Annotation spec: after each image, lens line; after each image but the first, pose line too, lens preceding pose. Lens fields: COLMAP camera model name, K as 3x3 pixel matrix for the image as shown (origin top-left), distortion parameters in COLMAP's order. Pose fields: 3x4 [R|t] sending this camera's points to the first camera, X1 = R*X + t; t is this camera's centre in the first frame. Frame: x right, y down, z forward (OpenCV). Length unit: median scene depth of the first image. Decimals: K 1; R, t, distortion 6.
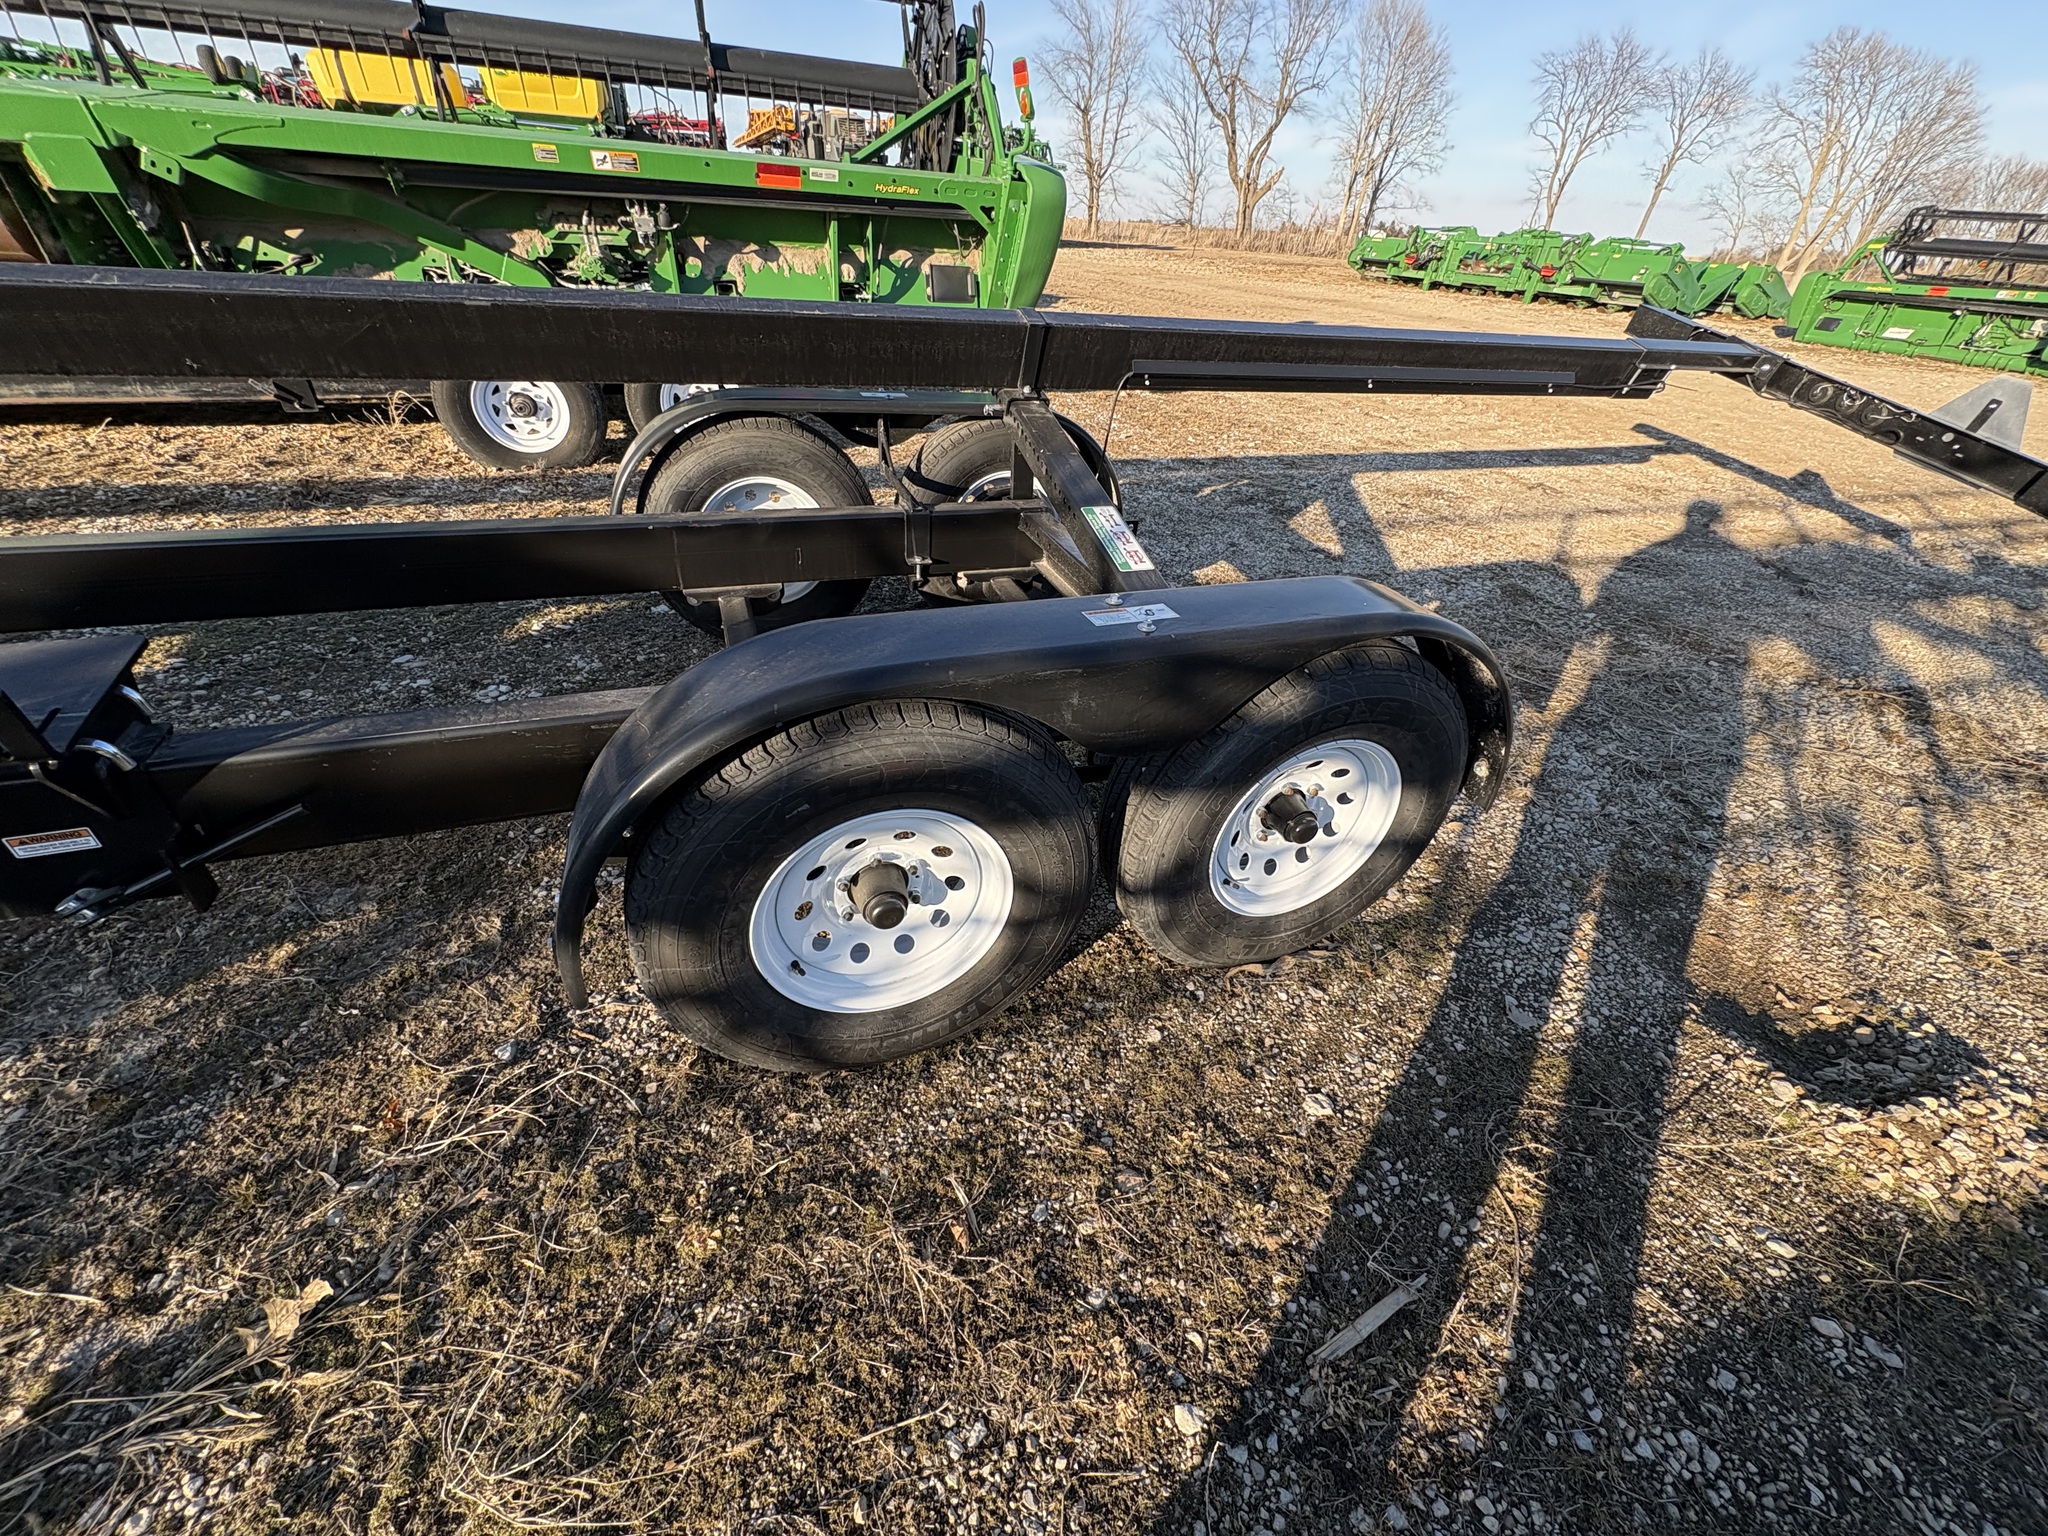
lens RADIAL K [[823.8, 0, 1020.8], [0, 823.8, 765.5], [0, 0, 1]] dist [0.000672, -0.000284]
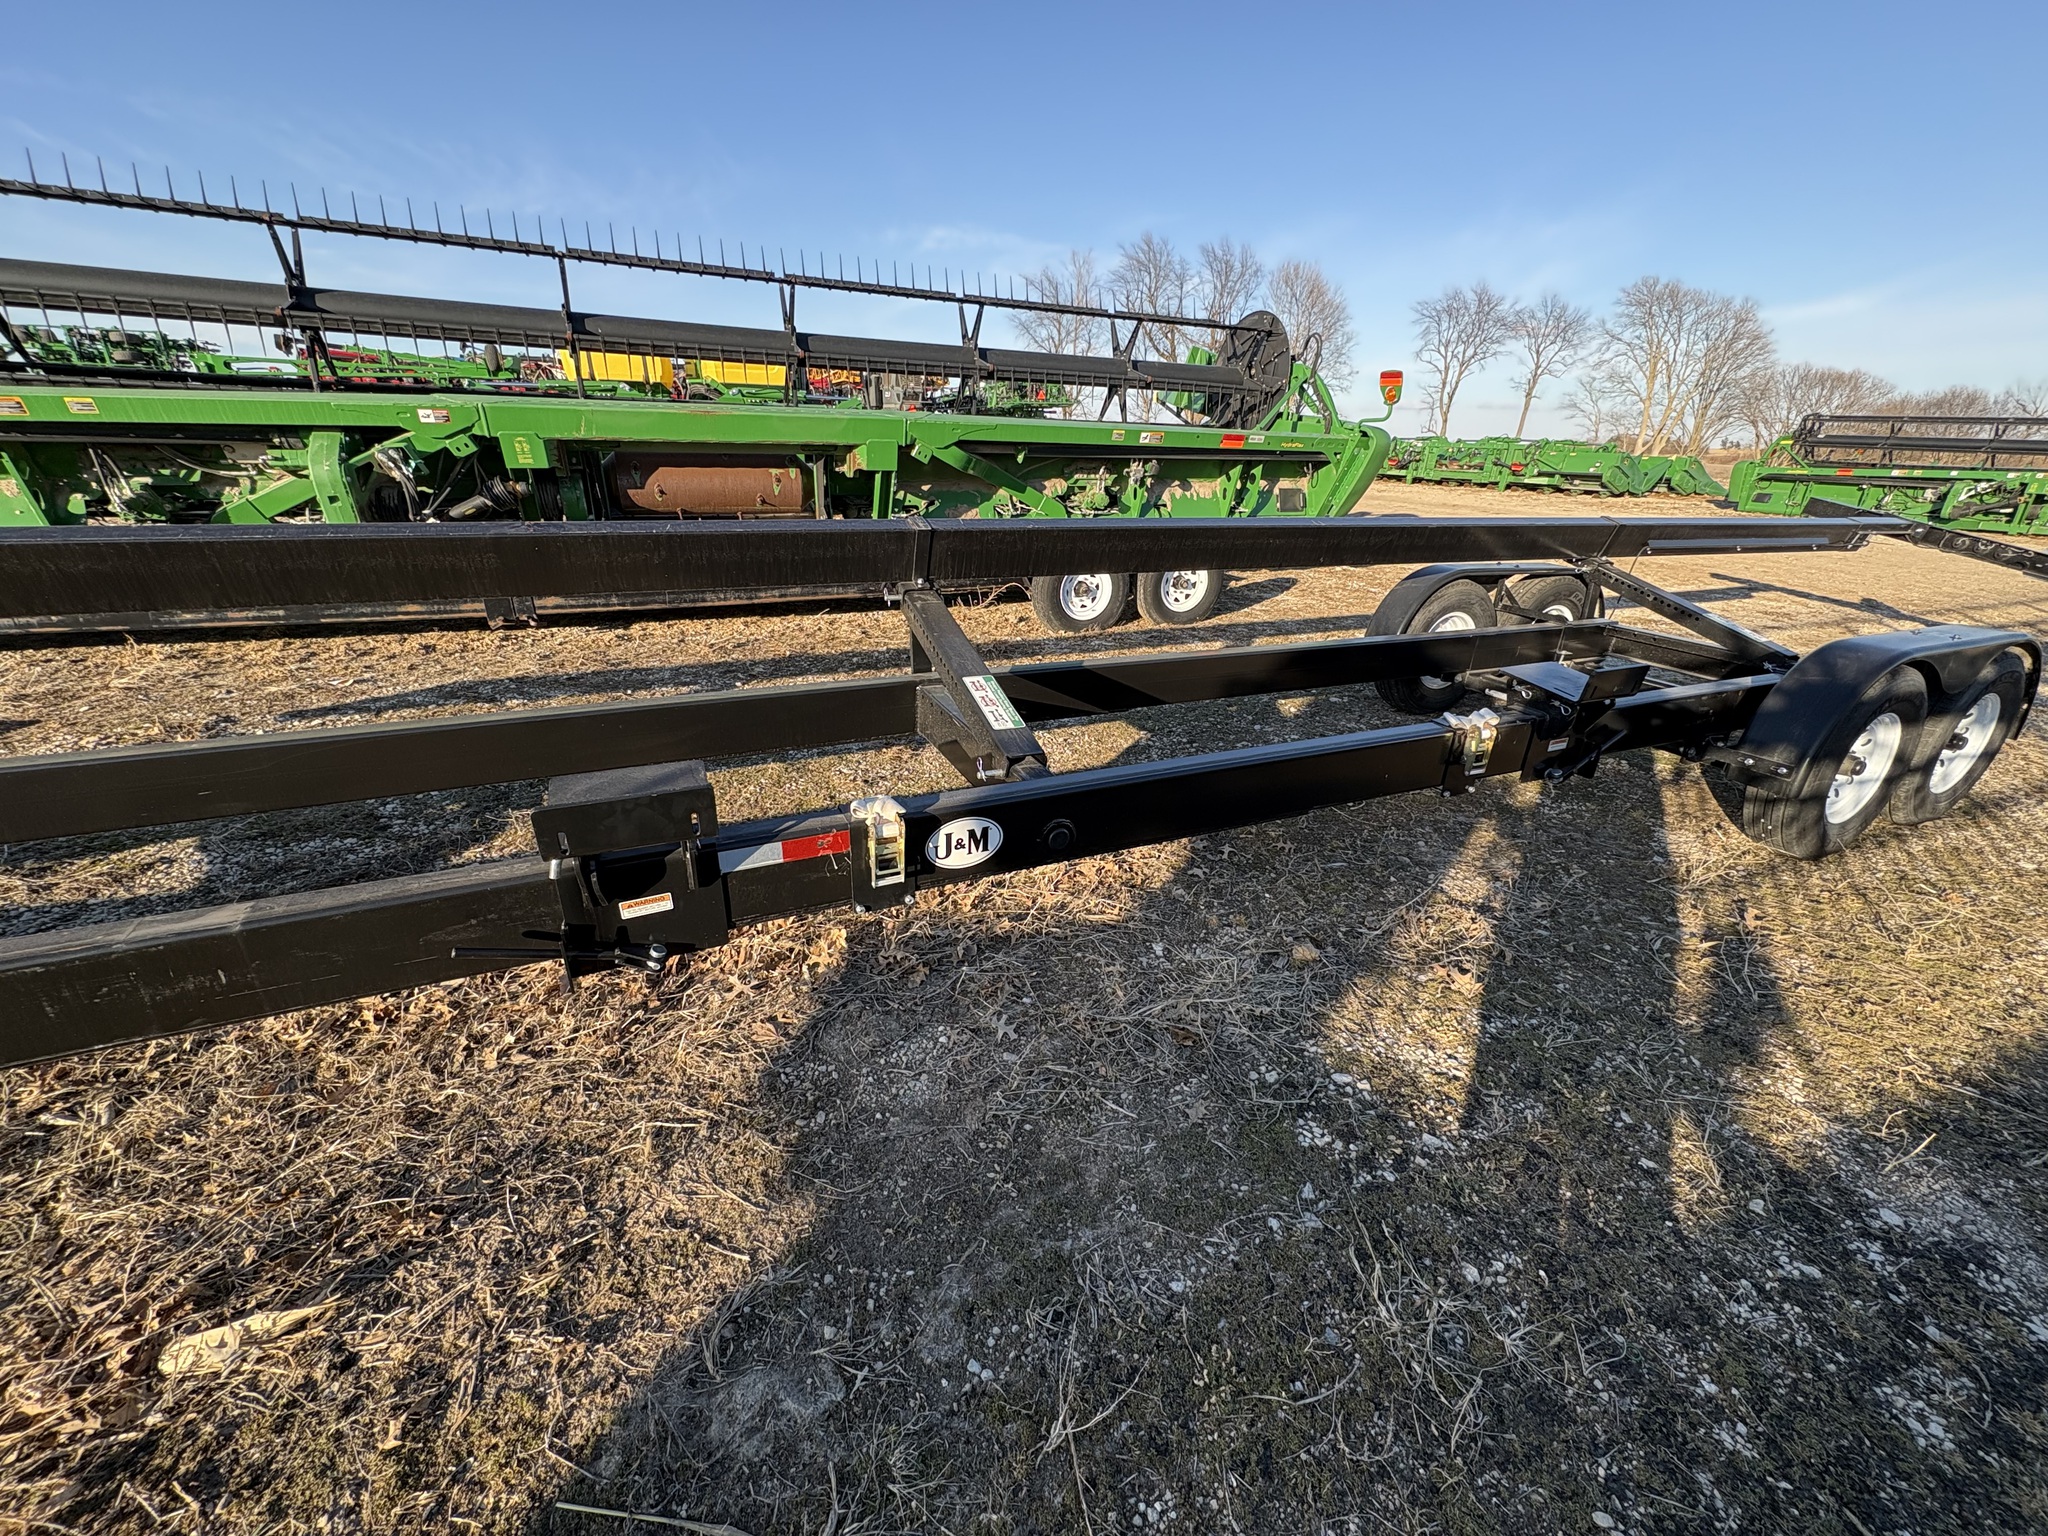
lens RADIAL K [[823.8, 0, 1020.8], [0, 823.8, 765.5], [0, 0, 1]] dist [0.000672, -0.000284]
pose [[0.996750, -0.056948, 0.056985, -0.274118], [0.067328, 0.977270, -0.201022, 0.050033], [-0.044242, 0.204205, 0.977928, -0.117023]]
